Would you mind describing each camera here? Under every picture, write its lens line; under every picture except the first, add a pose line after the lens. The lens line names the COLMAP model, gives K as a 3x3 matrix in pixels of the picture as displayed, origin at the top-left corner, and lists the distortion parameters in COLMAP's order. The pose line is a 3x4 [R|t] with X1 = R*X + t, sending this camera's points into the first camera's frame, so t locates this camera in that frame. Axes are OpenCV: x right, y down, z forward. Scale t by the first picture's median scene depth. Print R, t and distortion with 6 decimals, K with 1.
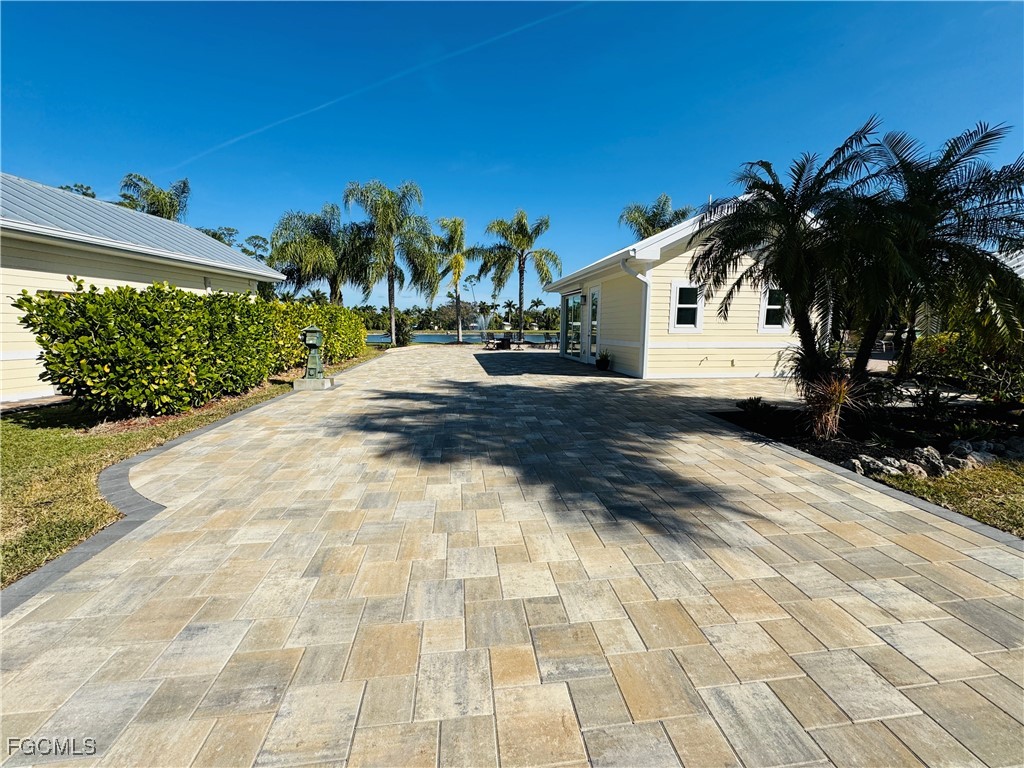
lens RADIAL K [[408.6, 0, 509.4], [0, 408.6, 384.4], [0, 0, 1]] dist [-0.002042, 0.000145]
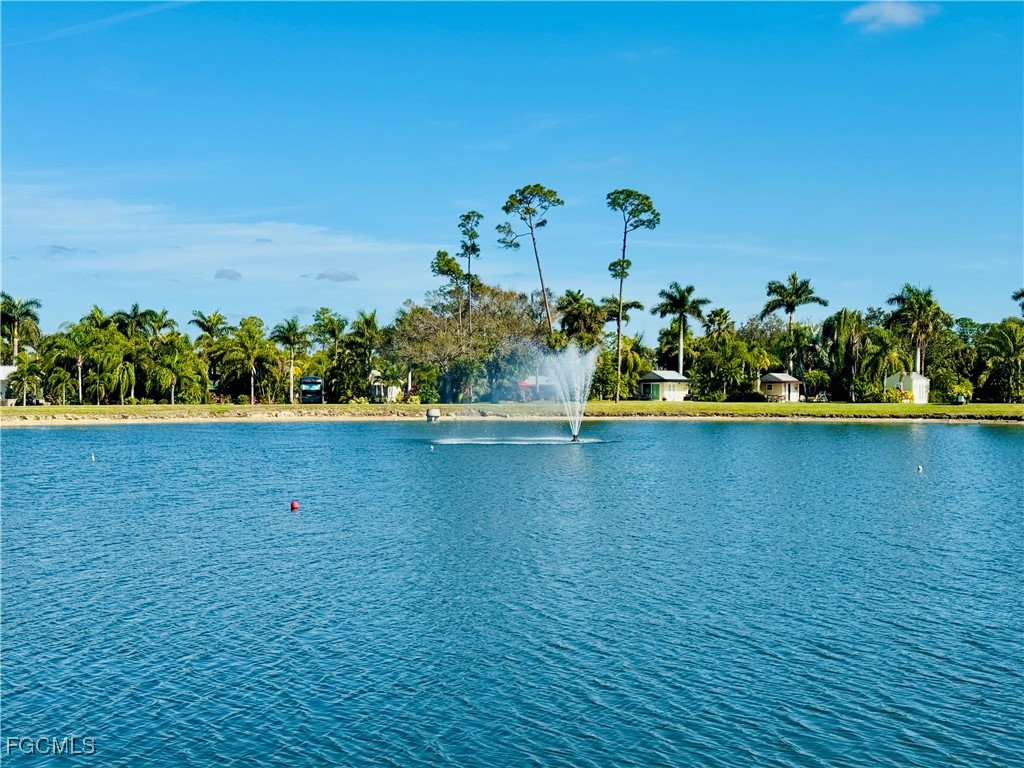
lens RADIAL K [[1404.8, 0, 512.0], [0, 1404.8, 384.0], [0, 0, 1]] dist [0.255509, 0.006005]
pose [[0.994366, -0.001971, -0.105986, -0.071847], [-0.012944, 0.990088, -0.139850, -0.147505], [0.105211, 0.140434, 0.984484, 0.945091]]
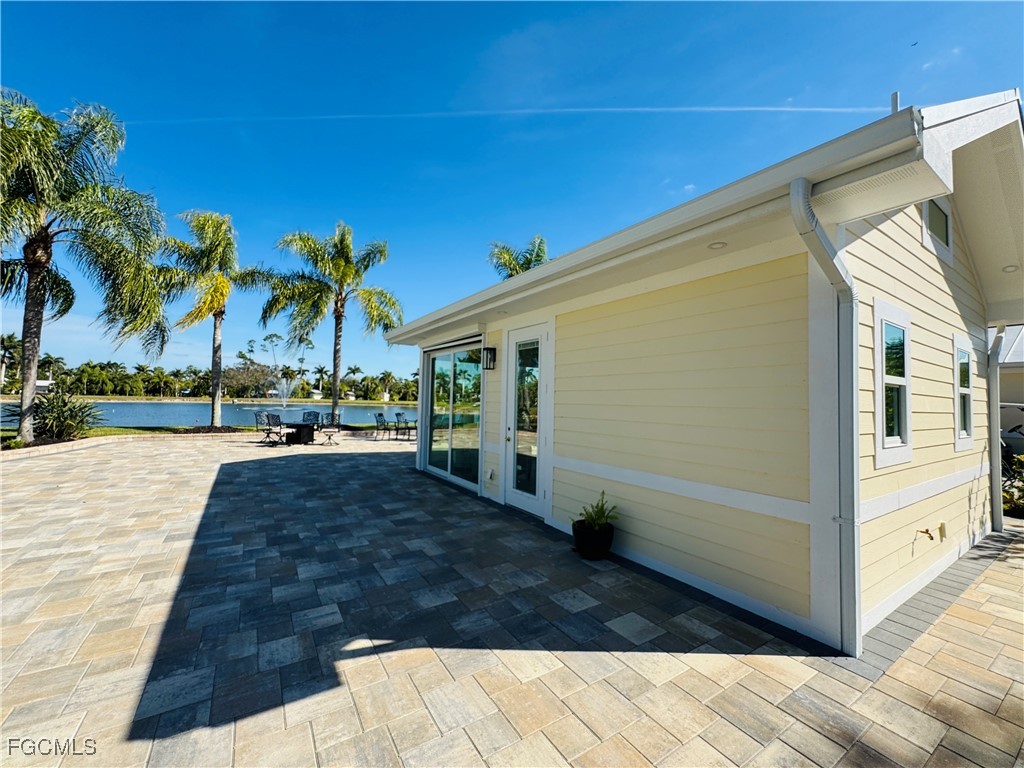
lens RADIAL K [[408.6, 0, 509.4], [0, 408.6, 384.4], [0, 0, 1]] dist [-0.002042, 0.000145]
pose [[0.907337, 0.035788, 0.418878, 0.008009], [0.035912, 0.986130, -0.162042, -0.058391], [-0.418867, 0.162069, 0.893467, 0.333513]]
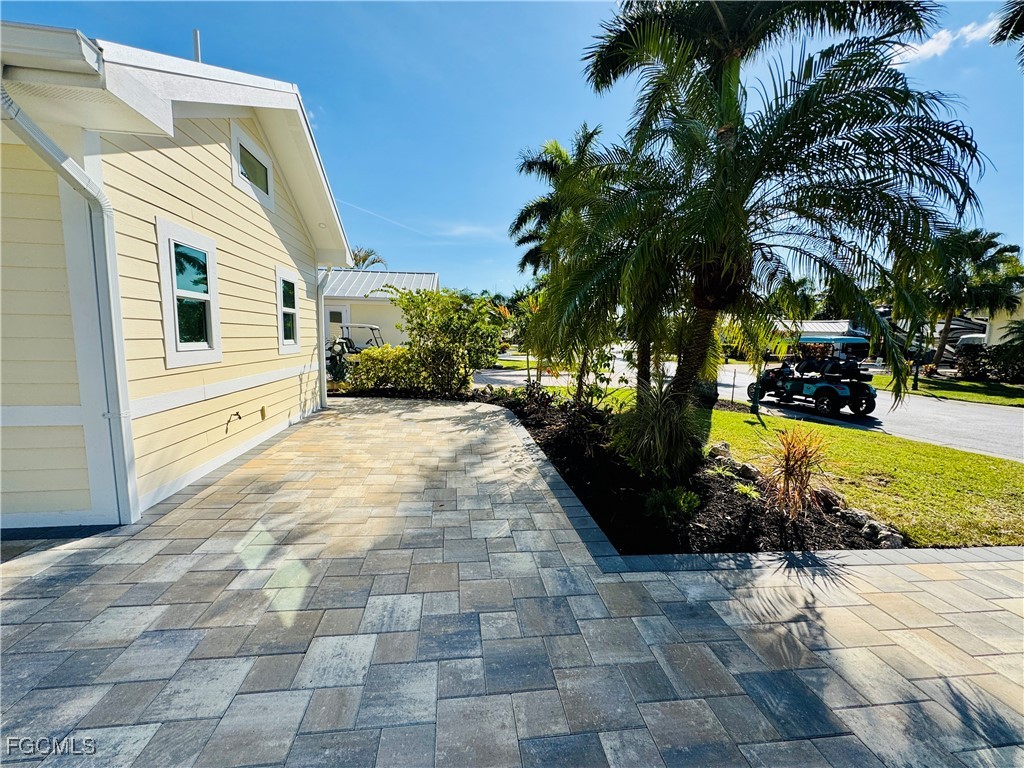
lens RADIAL K [[408.6, 0, 509.4], [0, 408.6, 384.4], [0, 0, 1]] dist [-0.002042, 0.000145]
pose [[-0.007845, -0.120125, 0.992728, 0.014231], [0.115384, 0.986019, 0.120225, -0.047526], [-0.993290, 0.115488, 0.006125, 0.281418]]
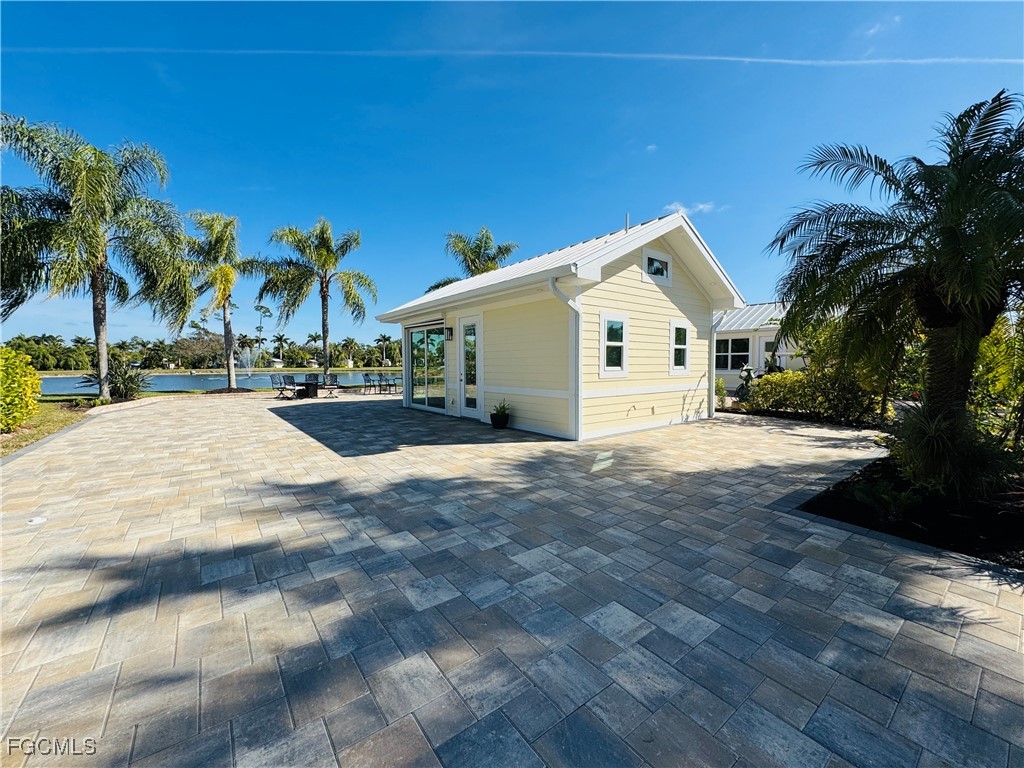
lens RADIAL K [[408.6, 0, 509.4], [0, 408.6, 384.4], [0, 0, 1]] dist [-0.002042, 0.000145]
pose [[0.868802, -0.031367, 0.494165, -0.055674], [0.074603, 0.994891, -0.068011, -0.029352], [-0.489507, 0.095955, 0.866704, 0.165753]]
